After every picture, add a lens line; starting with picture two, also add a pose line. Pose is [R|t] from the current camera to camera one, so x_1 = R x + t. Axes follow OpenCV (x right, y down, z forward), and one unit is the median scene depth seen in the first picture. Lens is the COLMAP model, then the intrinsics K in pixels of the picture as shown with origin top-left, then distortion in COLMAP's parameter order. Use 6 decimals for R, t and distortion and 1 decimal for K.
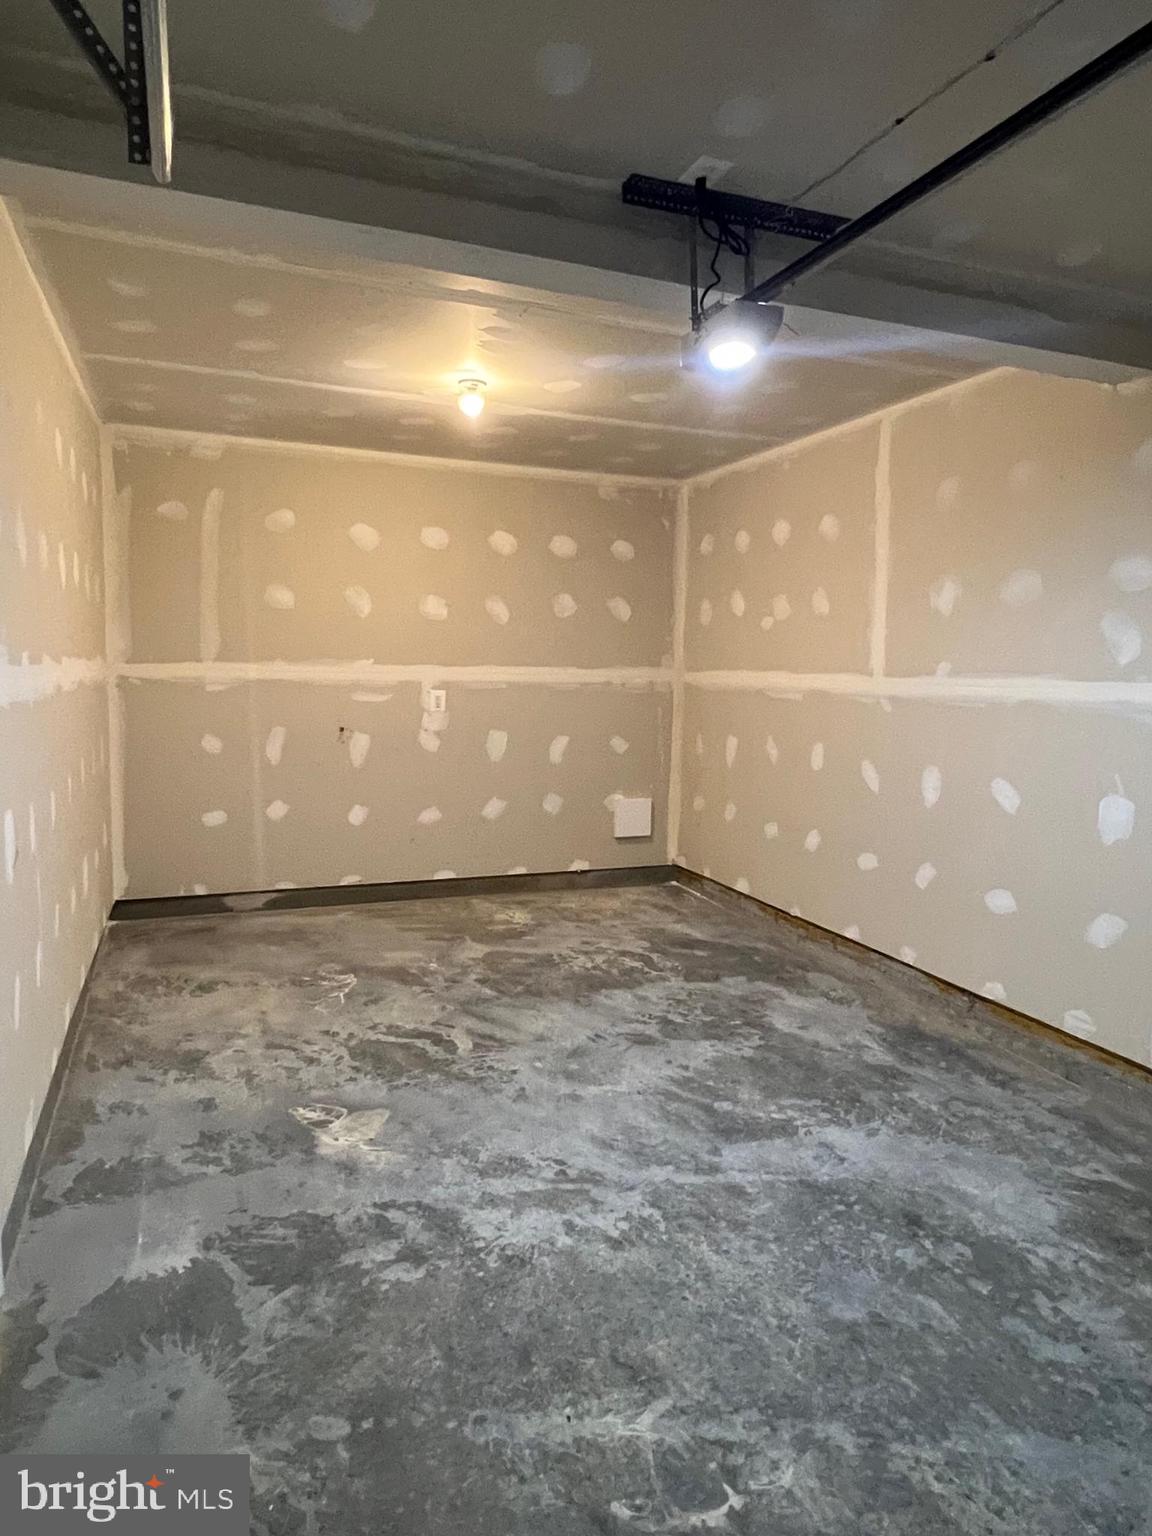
lens RADIAL K [[943.6, 0, 577.7], [0, 943.6, 766.4], [0, 0, 1]] dist [-0.002071, -0.001274]
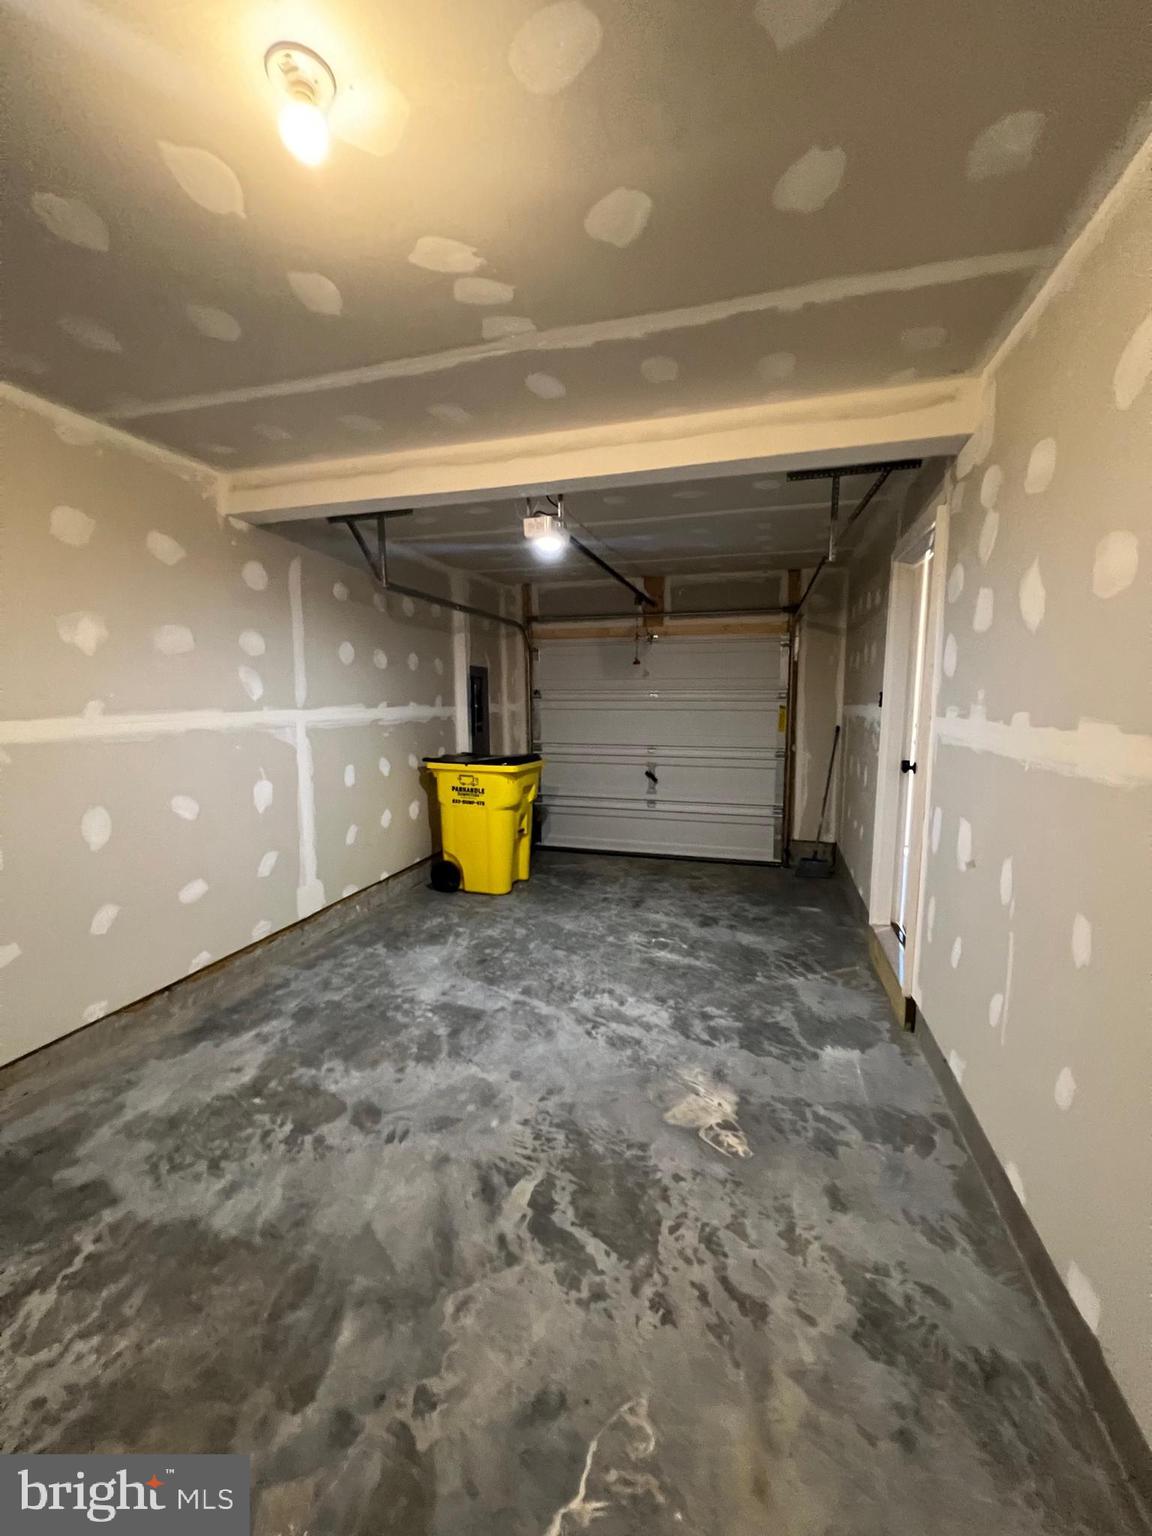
lens RADIAL K [[618.4, 0, 579.2], [0, 618.4, 768.3], [0, 0, 1]] dist [-0.001172, -0.000133]
pose [[-0.789533, -0.088913, 0.607234, -0.511335], [0.053742, 0.975632, 0.212730, -0.189425], [-0.611351, 0.200591, -0.765515, 1.495498]]
